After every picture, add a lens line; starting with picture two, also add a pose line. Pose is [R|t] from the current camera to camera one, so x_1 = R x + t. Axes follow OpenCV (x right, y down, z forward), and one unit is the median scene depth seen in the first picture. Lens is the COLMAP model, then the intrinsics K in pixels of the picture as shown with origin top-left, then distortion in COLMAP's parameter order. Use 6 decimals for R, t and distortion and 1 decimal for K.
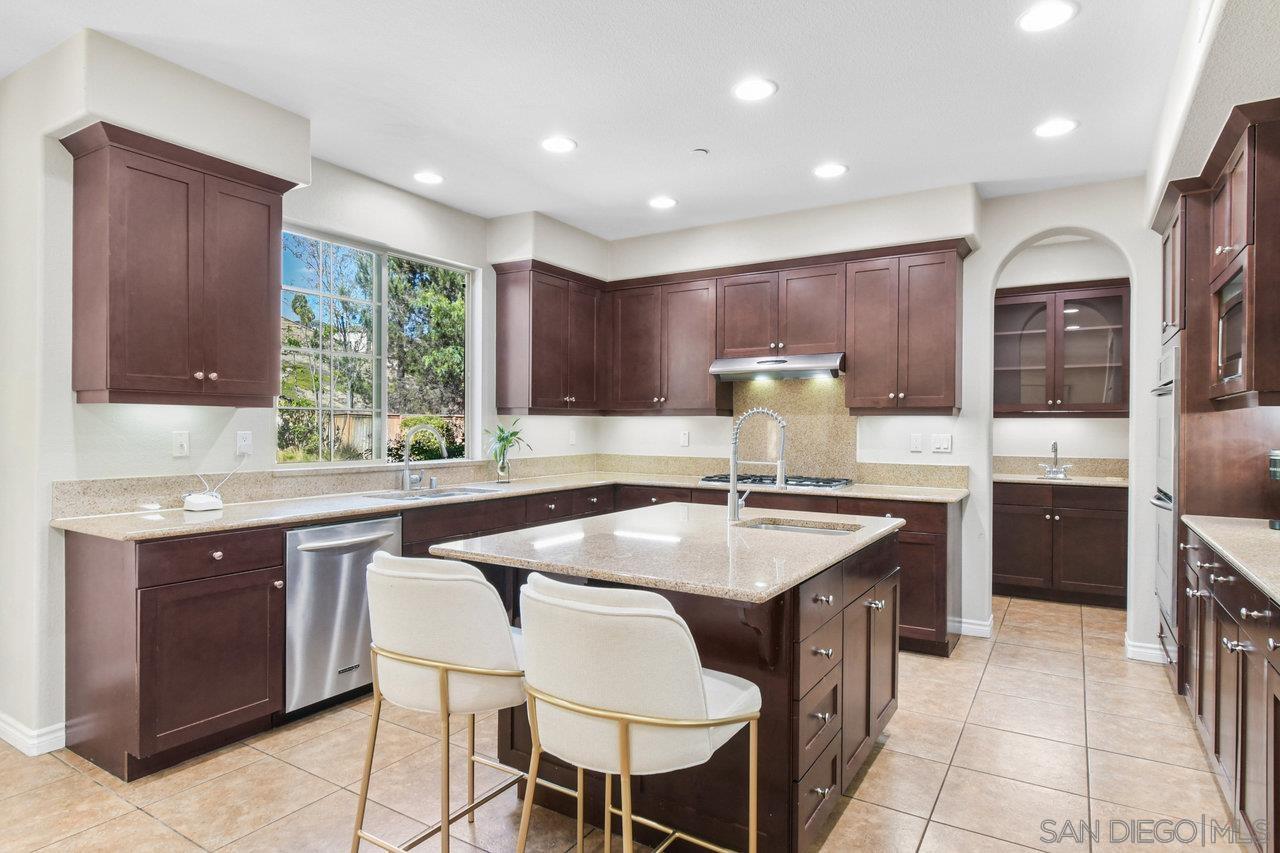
lens RADIAL K [[733.7, 0, 643.9], [0, 733.7, 431.8], [0, 0, 1]] dist [-0.005587, 0.000113]
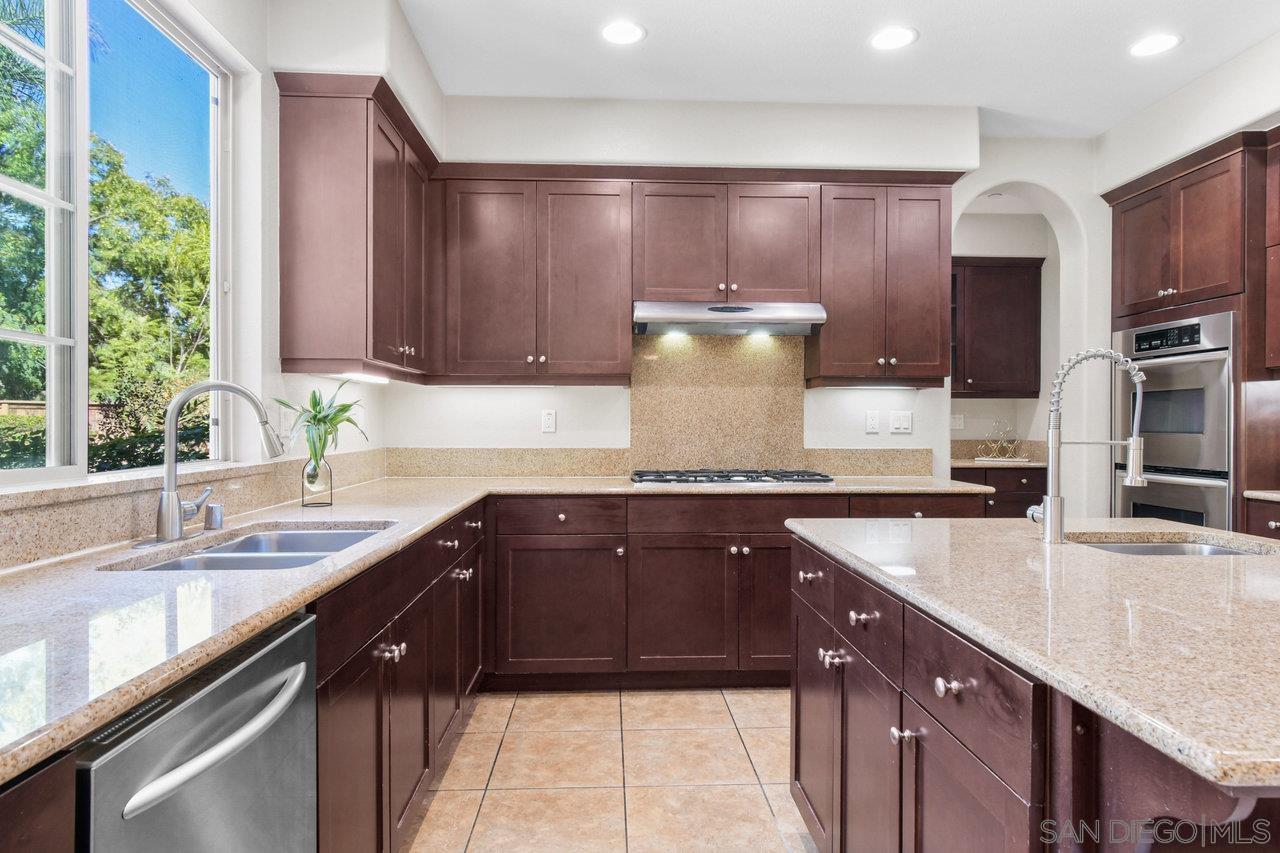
lens RADIAL K [[733.7, 0, 635.3], [0, 733.7, 427.5], [0, 0, 1]] dist [-0.005587, 0.000113]
pose [[0.829799, -0.006952, 0.558019, -0.288722], [0.008403, 0.999965, -0.000039, 0.017834], [-0.557999, 0.004721, 0.829828, 0.451494]]
